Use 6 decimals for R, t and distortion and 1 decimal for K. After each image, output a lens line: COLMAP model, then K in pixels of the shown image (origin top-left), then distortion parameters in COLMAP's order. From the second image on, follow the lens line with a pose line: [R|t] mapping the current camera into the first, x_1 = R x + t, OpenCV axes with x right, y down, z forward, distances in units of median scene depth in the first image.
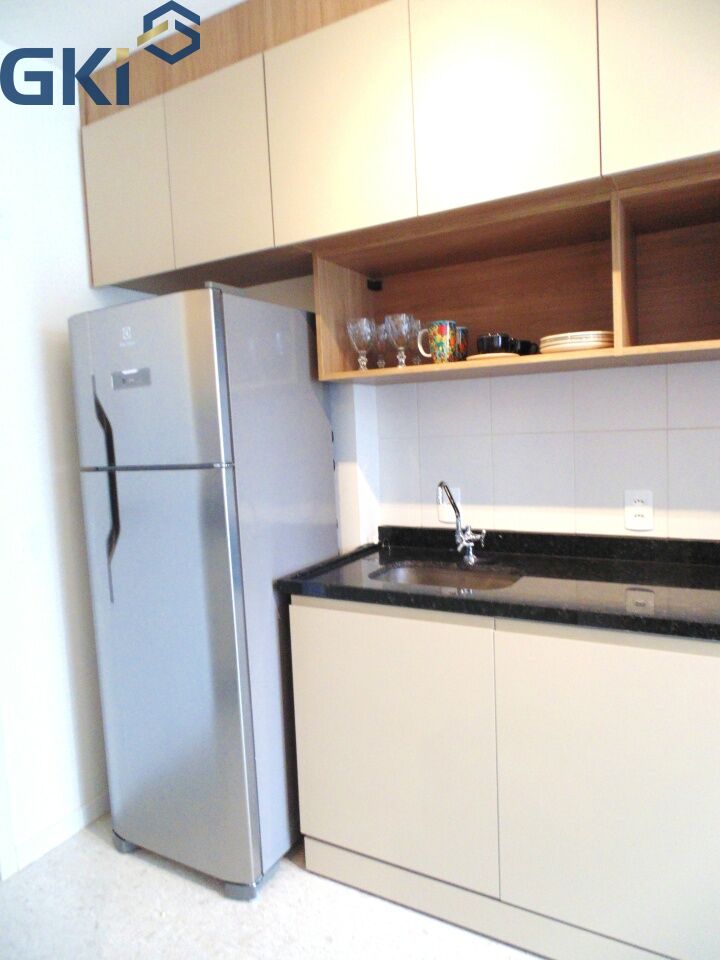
lens RADIAL K [[642.1, 0, 359.8], [0, 642.1, 474.9], [0, 0, 1]] dist [-0.003007, 0.002073]
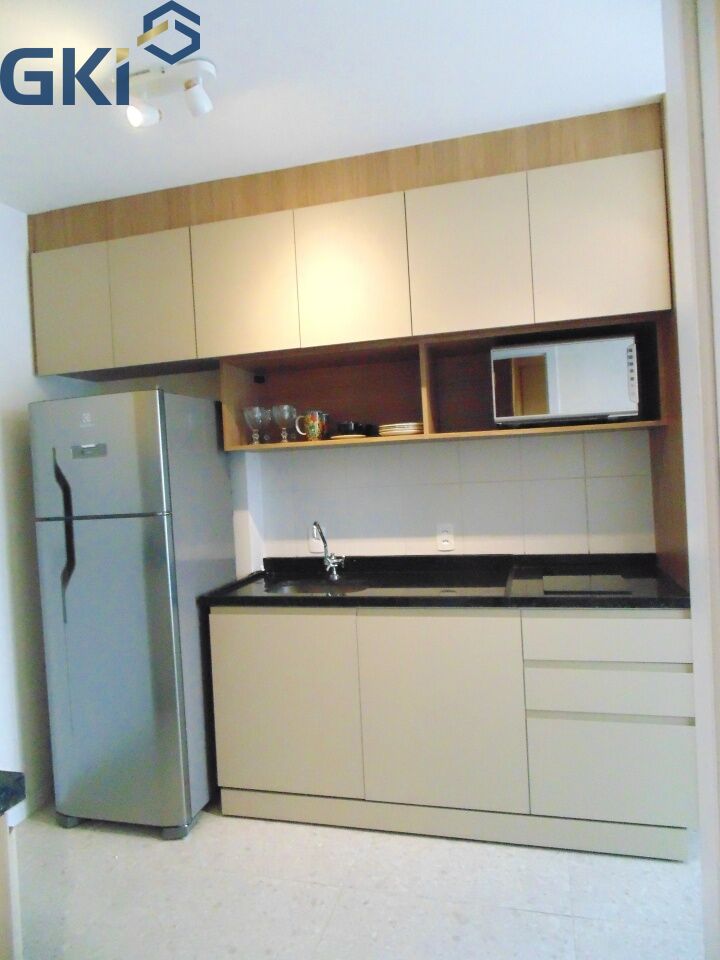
lens RADIAL K [[642.1, 0, 359.8], [0, 642.1, 474.9], [0, 0, 1]] dist [-0.003007, 0.002073]
pose [[0.968209, -0.008291, 0.250007, -0.134329], [0.027479, 0.996927, -0.073356, 0.014389], [-0.248630, 0.077894, 0.965461, -0.419165]]
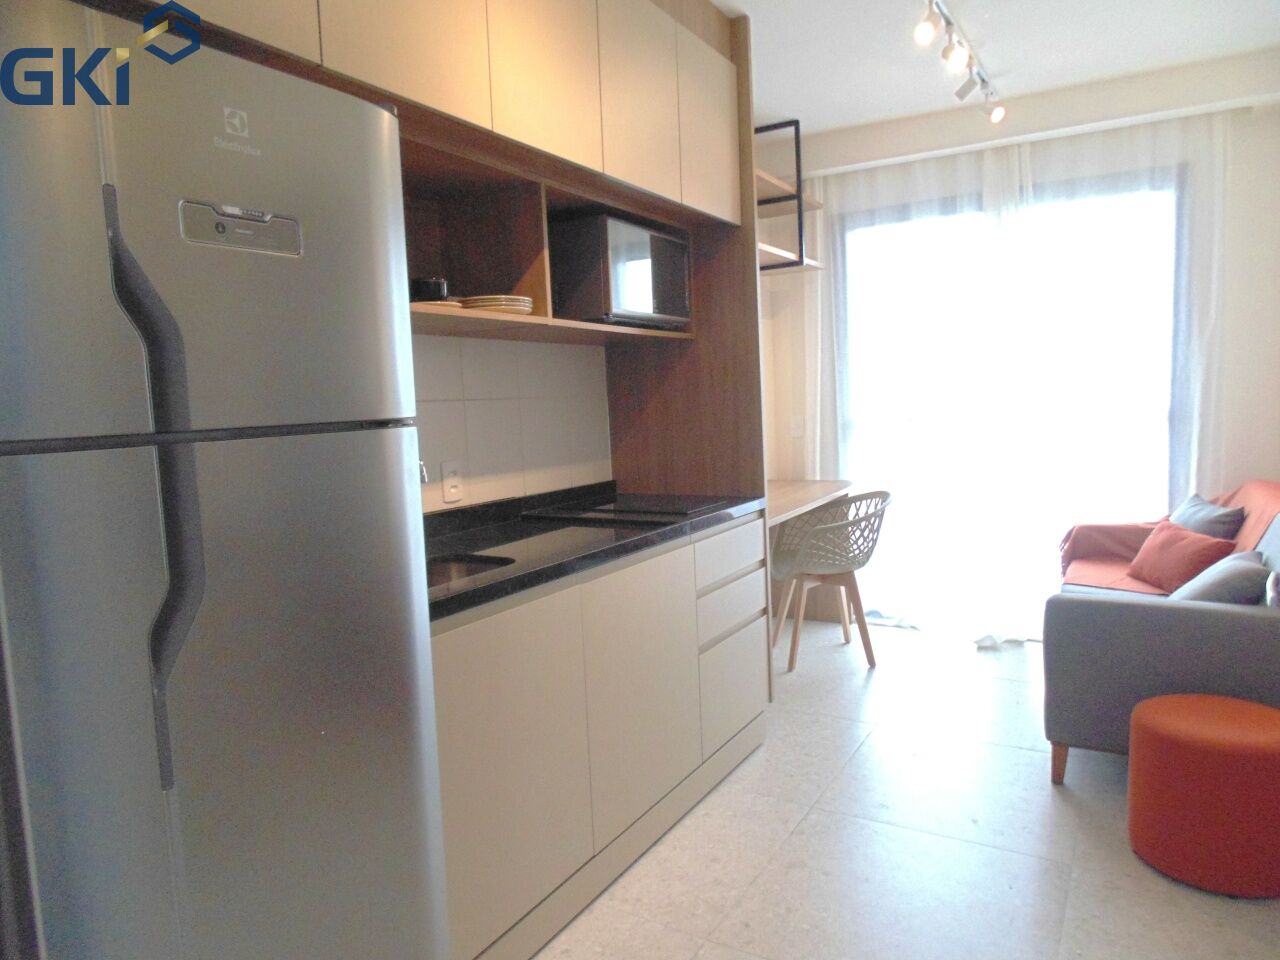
lens RADIAL K [[844.0, 0, 651.3], [0, 844.0, 482.3], [0, 0, 1]] dist [-0.006485, 0.000806]
pose [[0.009914, -0.052120, 0.998592, -0.888851], [0.118591, 0.991654, 0.050581, 0.026356], [-0.992894, 0.117923, 0.016012, 0.690364]]
